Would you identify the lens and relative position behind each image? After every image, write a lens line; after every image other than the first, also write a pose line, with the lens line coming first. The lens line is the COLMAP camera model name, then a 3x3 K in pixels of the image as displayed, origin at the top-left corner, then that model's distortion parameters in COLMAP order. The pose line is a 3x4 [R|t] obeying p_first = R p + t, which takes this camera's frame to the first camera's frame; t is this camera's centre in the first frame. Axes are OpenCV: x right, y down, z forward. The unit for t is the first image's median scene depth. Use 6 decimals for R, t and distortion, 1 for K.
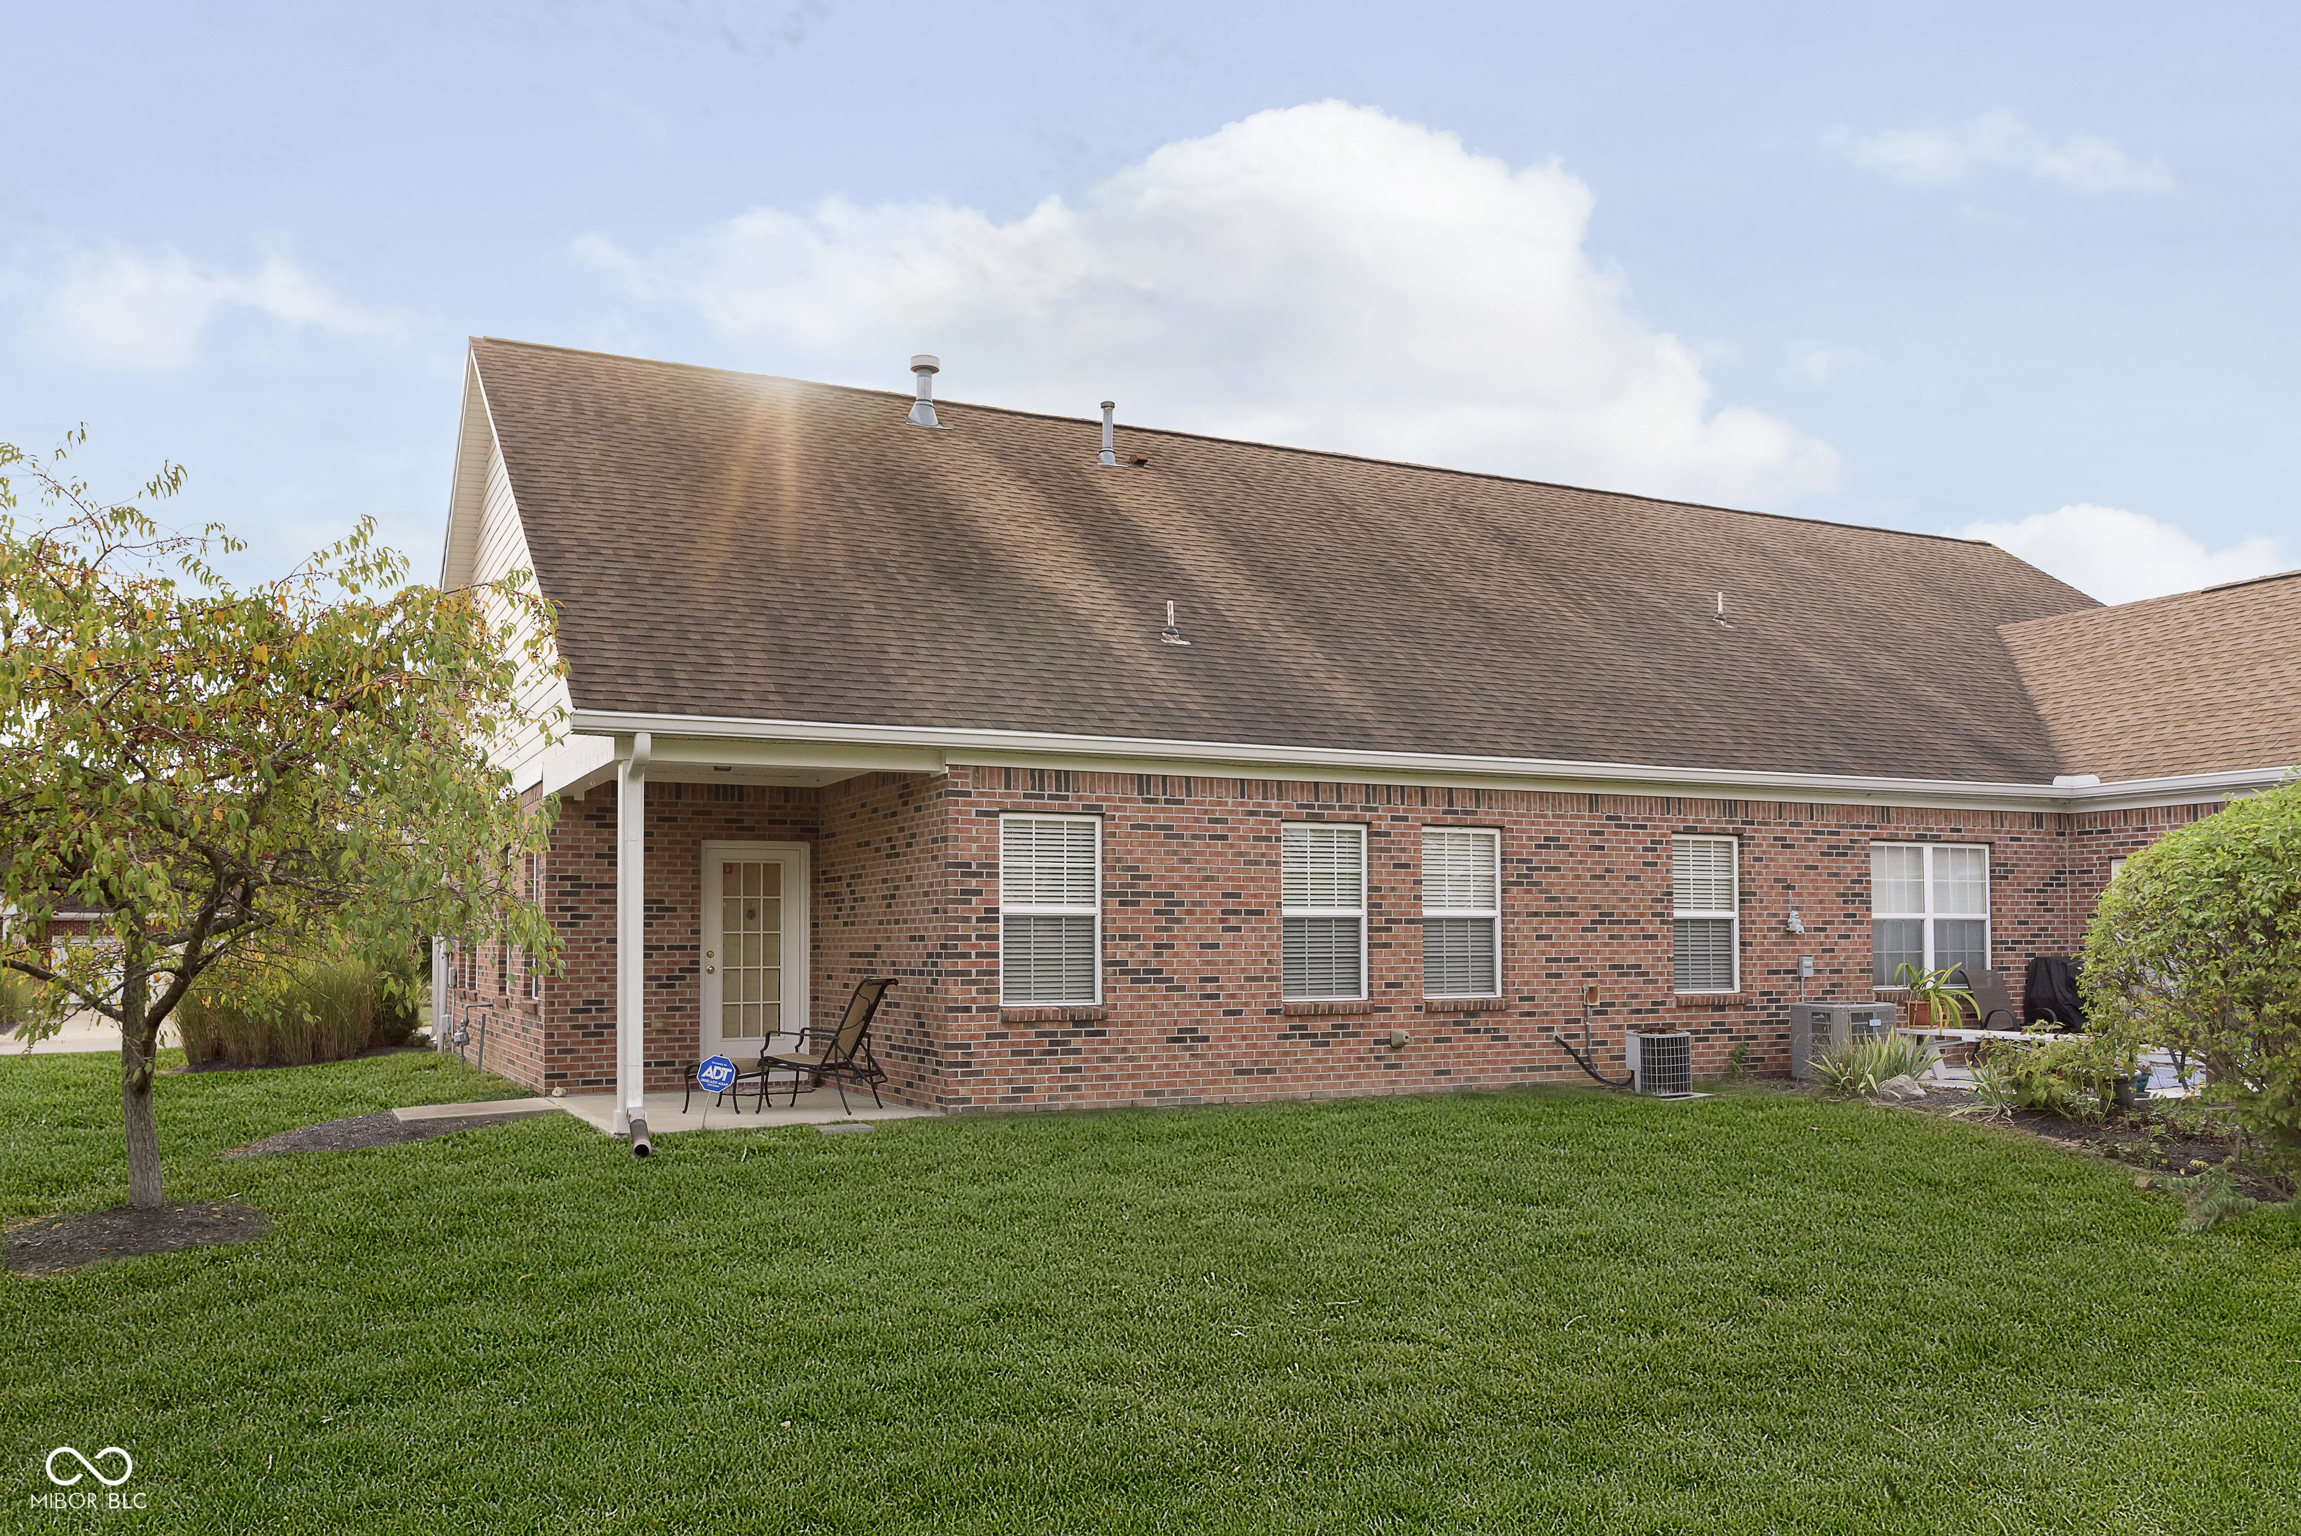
lens RADIAL K [[1735.3, 0, 1150.7], [0, 1735.3, 765.4], [0, 0, 1]] dist [0.012061, -0.001472]
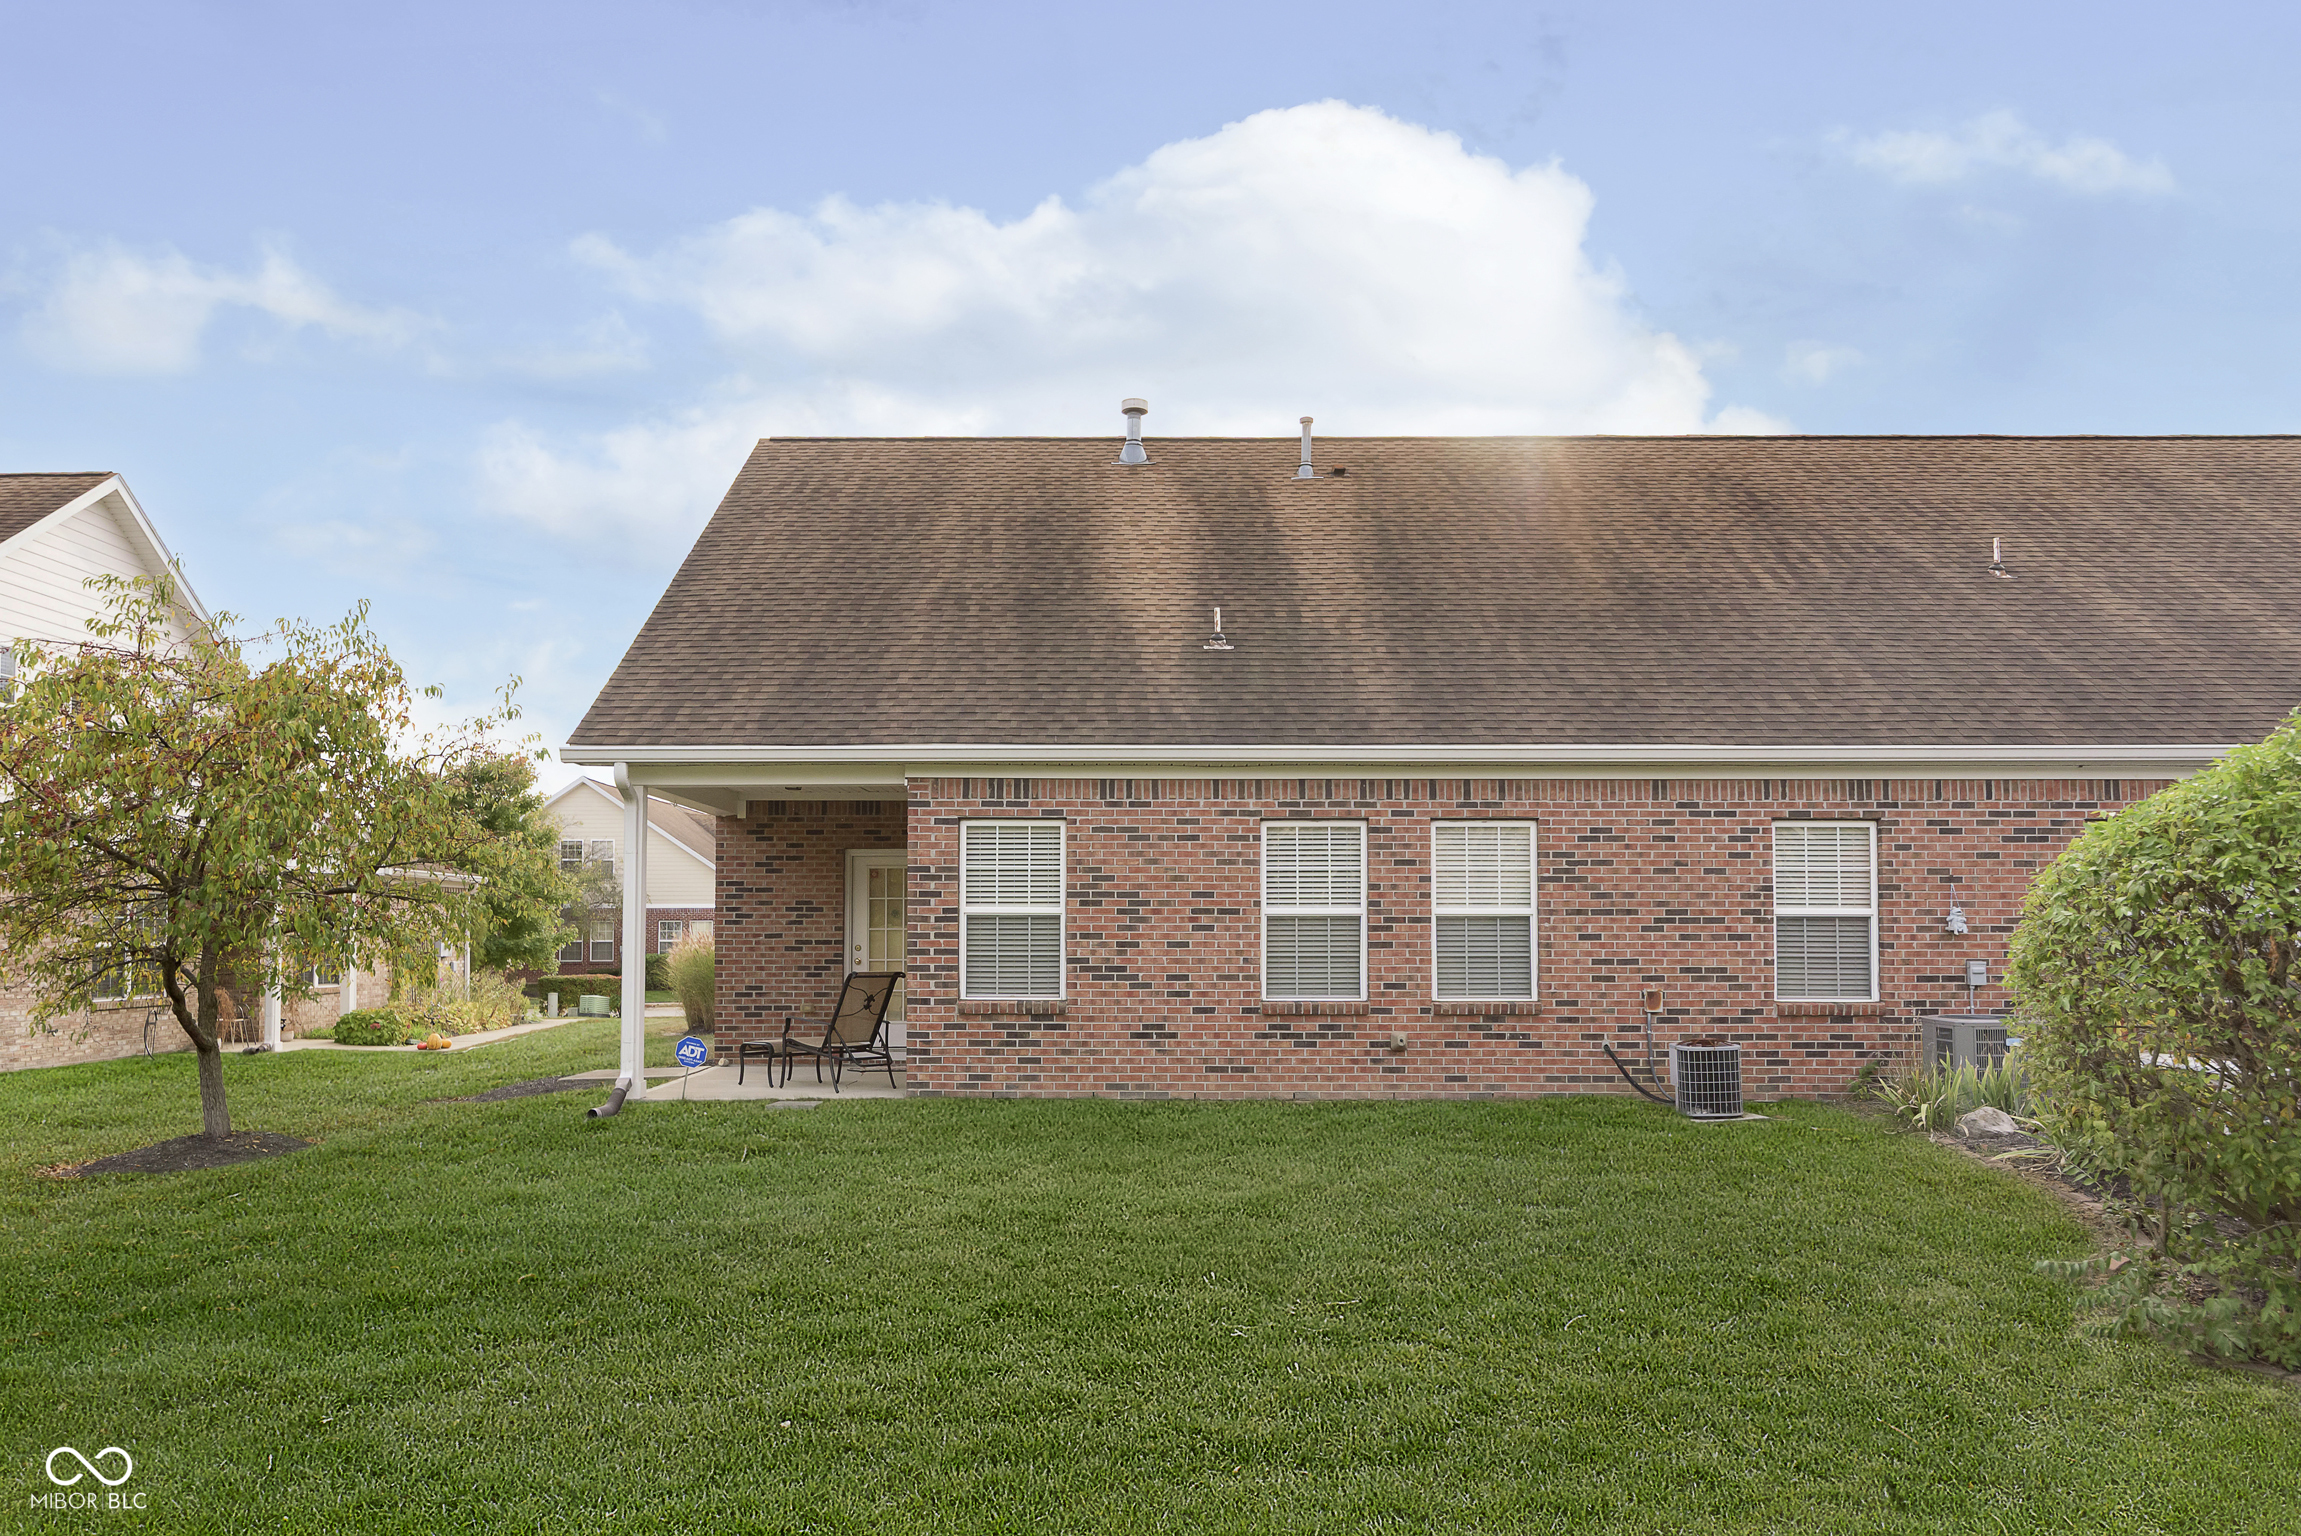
lens RADIAL K [[1586.0, 0, 1150.6], [0, 1586.0, 770.7], [0, 0, 1]] dist [0.004041, 0.001684]
pose [[0.898266, -0.041267, -0.437511, 0.407324], [0.040494, 0.999118, -0.011099, 0.011055], [0.437583, -0.007747, 0.899144, 0.146951]]
